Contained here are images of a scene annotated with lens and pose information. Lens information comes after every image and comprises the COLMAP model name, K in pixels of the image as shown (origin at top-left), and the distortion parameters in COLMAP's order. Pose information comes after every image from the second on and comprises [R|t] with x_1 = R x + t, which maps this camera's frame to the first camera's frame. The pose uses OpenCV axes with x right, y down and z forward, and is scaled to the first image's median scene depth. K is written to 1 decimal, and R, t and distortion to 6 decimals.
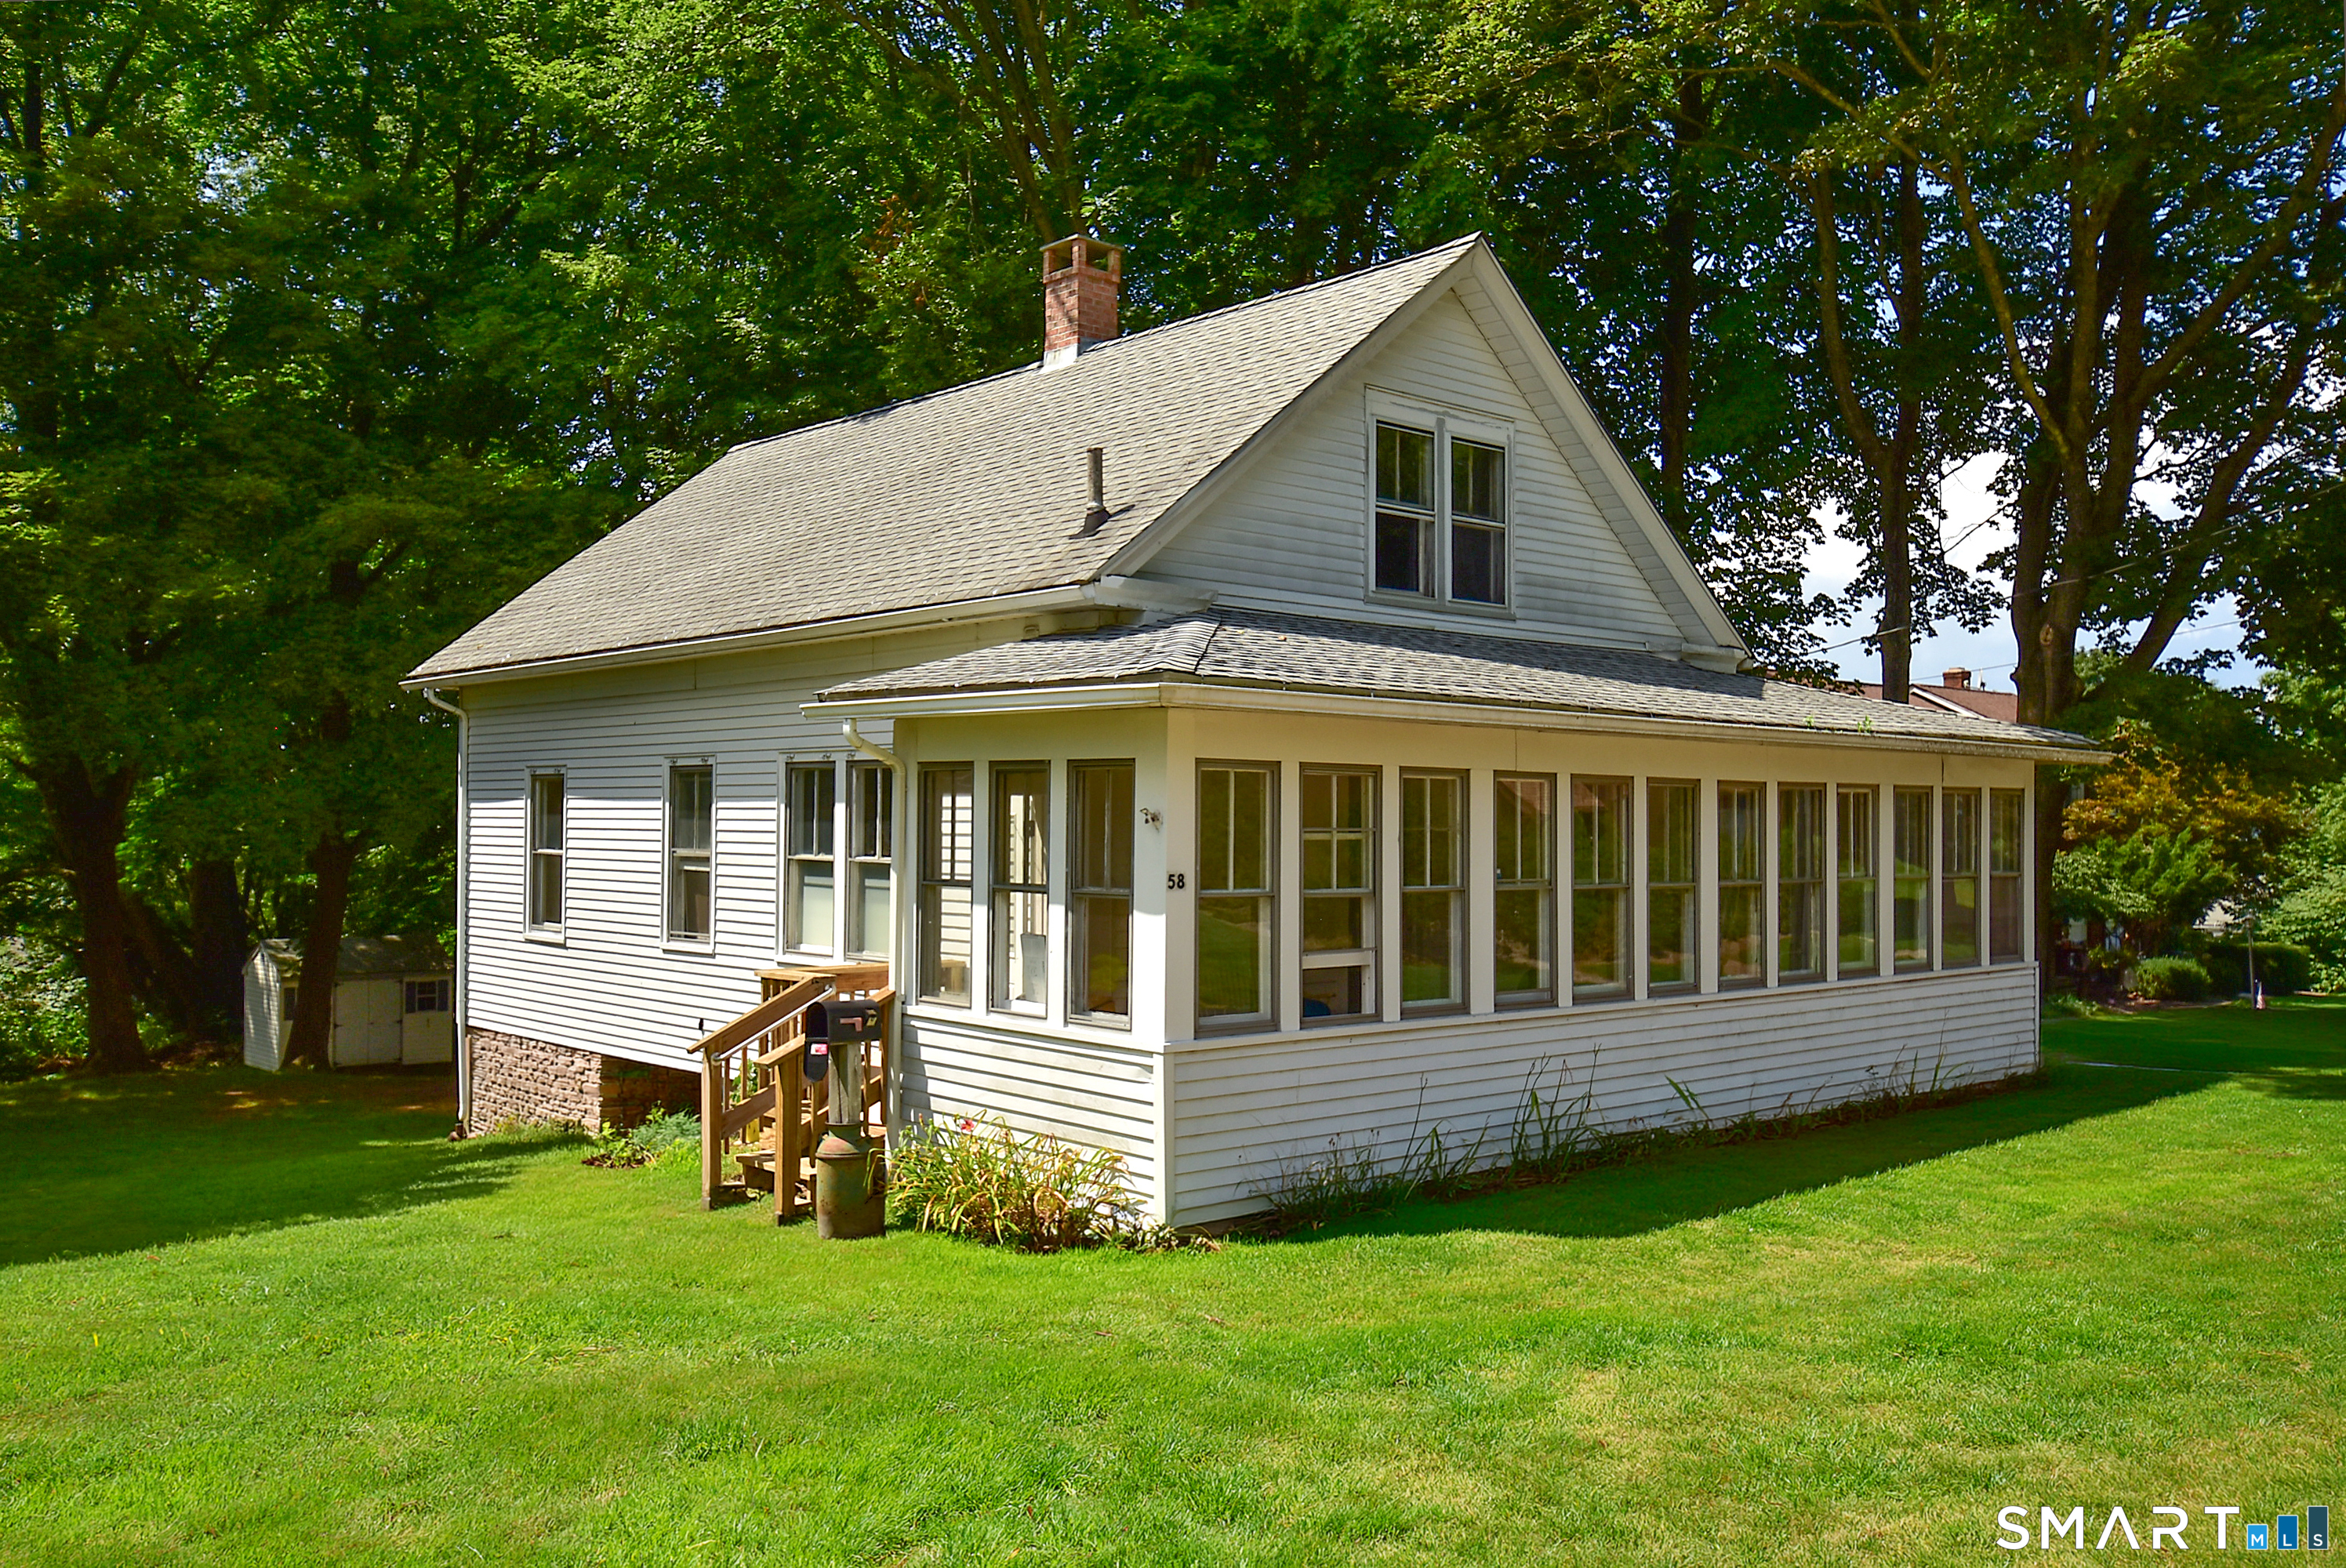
lens RADIAL K [[1909.0, 0, 1173.0], [0, 1909.0, 782.0], [0, 0, 1]] dist [-0.003479, -0.000272]
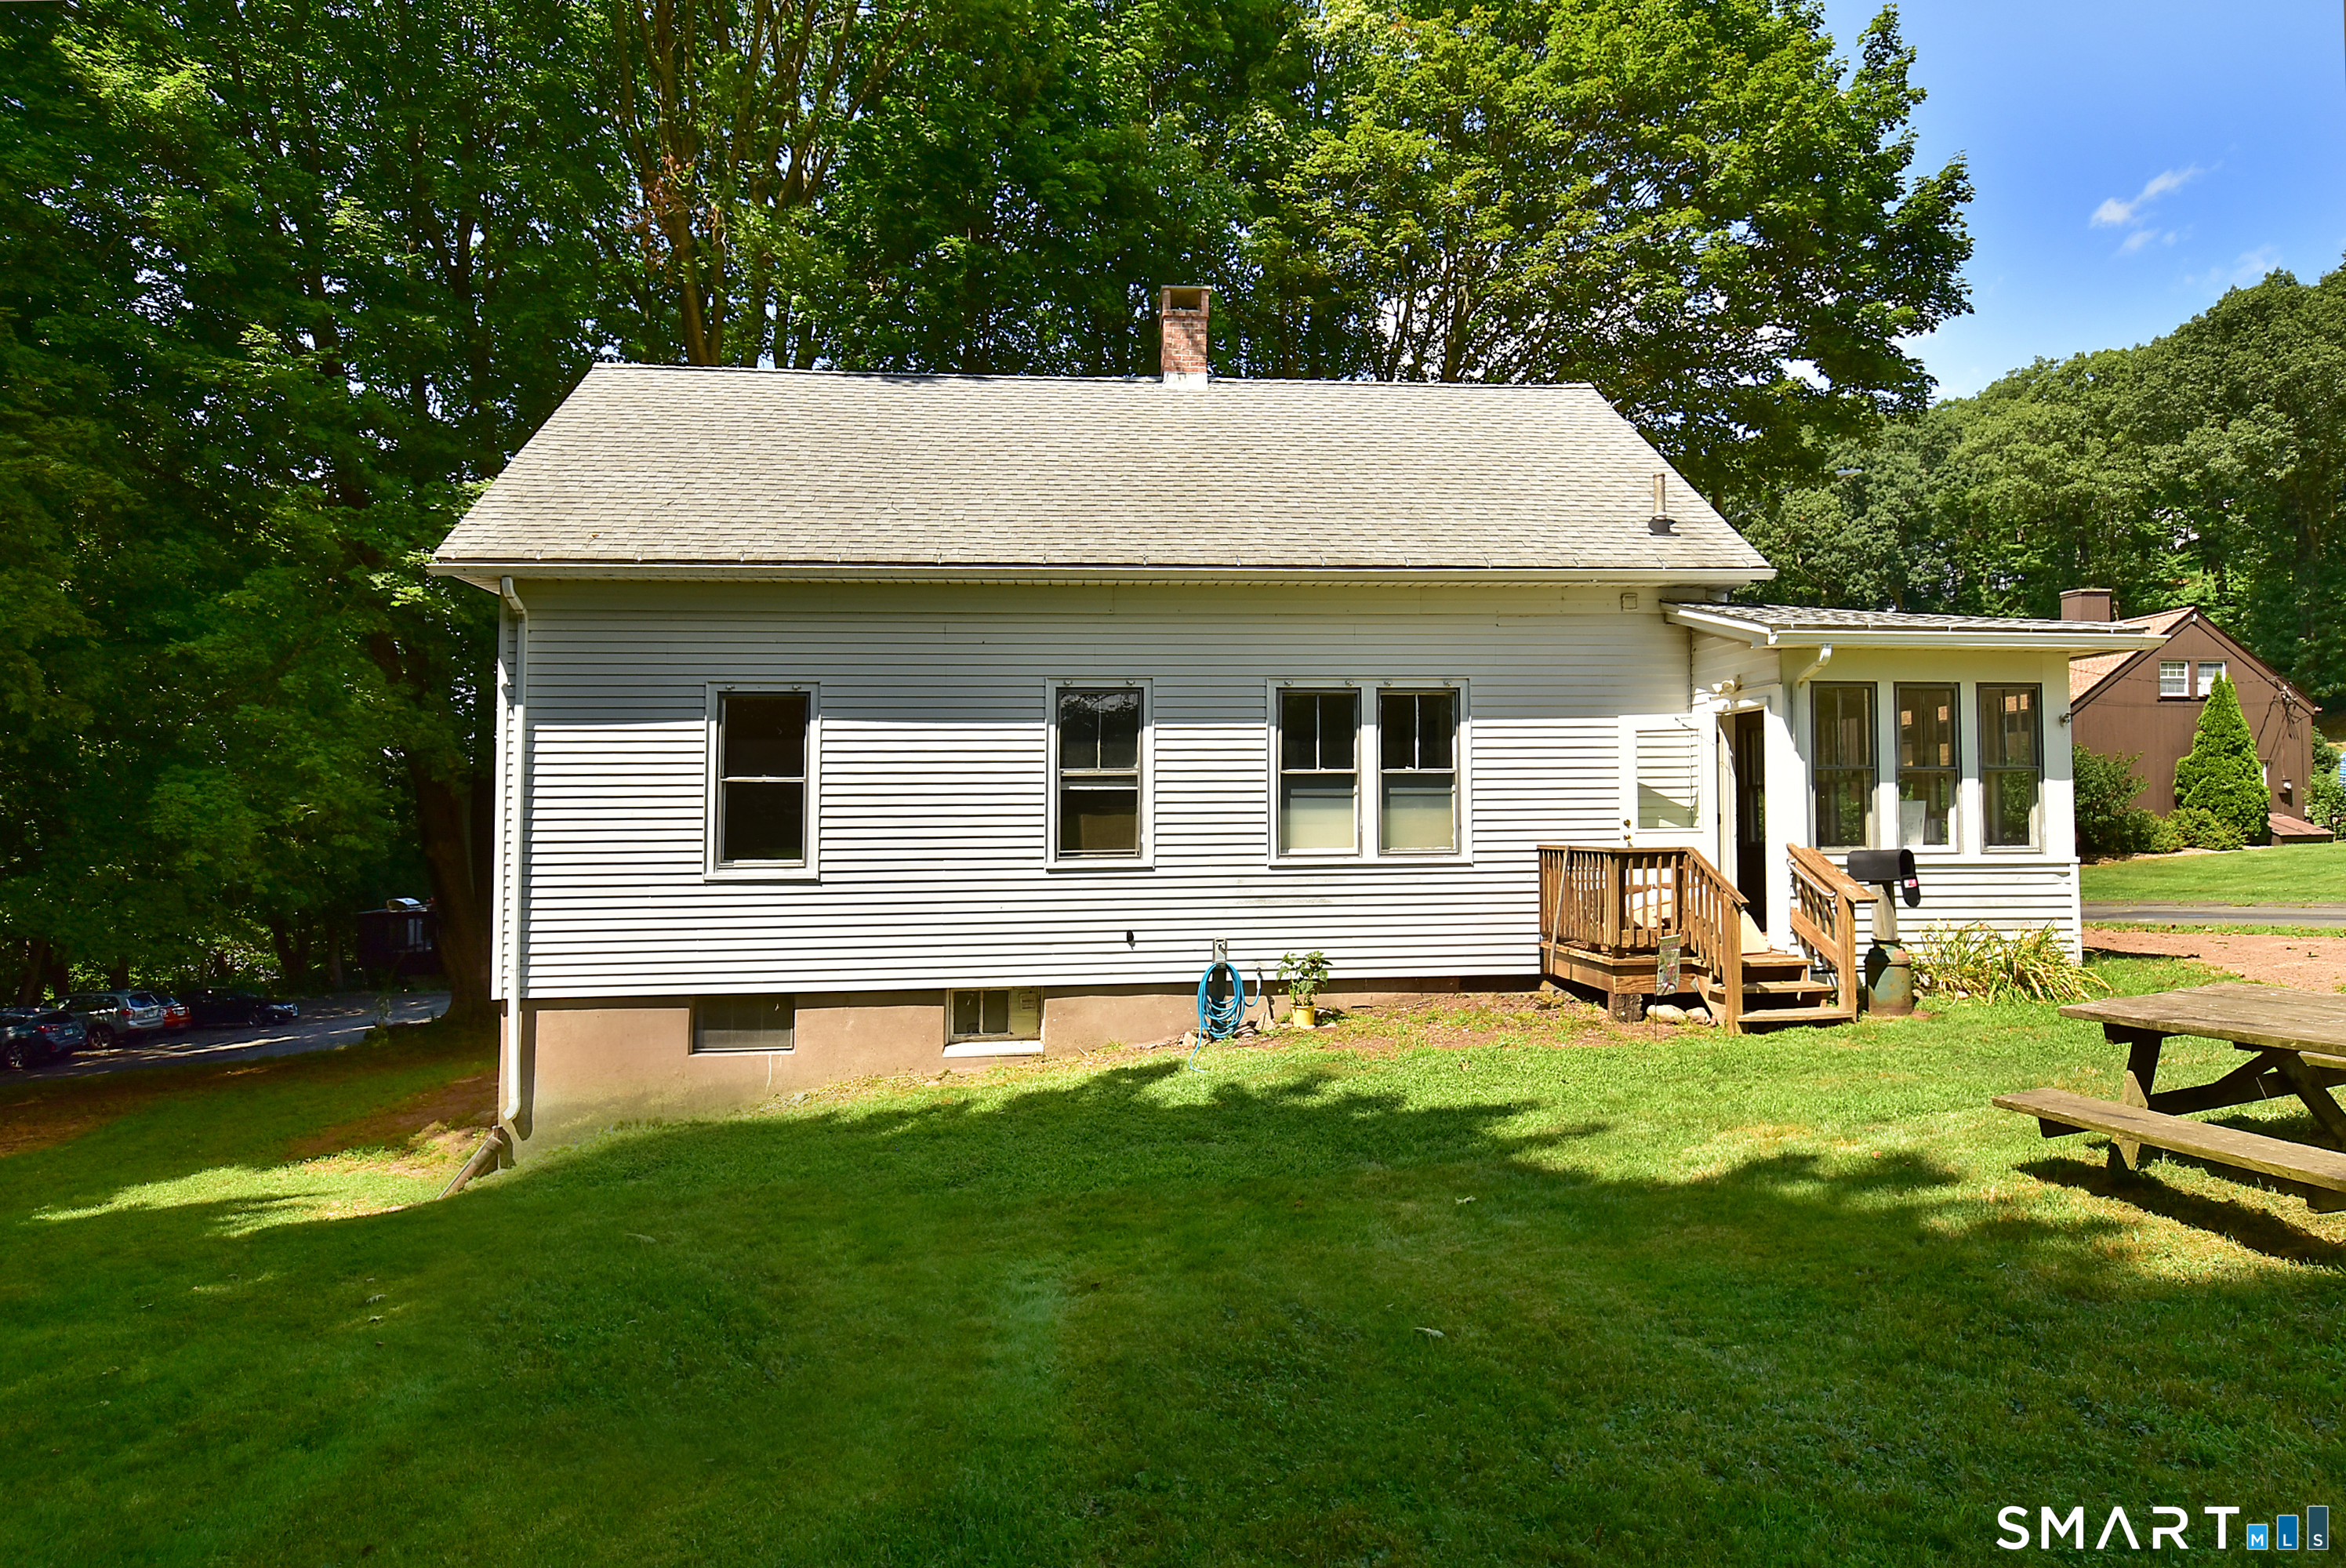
lens RADIAL K [[1278.0, 0, 1173.4], [0, 1278.0, 784.8], [0, 0, 1]] dist [0.005585, 0.000214]
pose [[0.597499, 0.008645, 0.801823, -0.791187], [-0.002920, 0.999959, -0.008605, 0.050134], [-0.801864, 0.002800, 0.597500, 0.562903]]
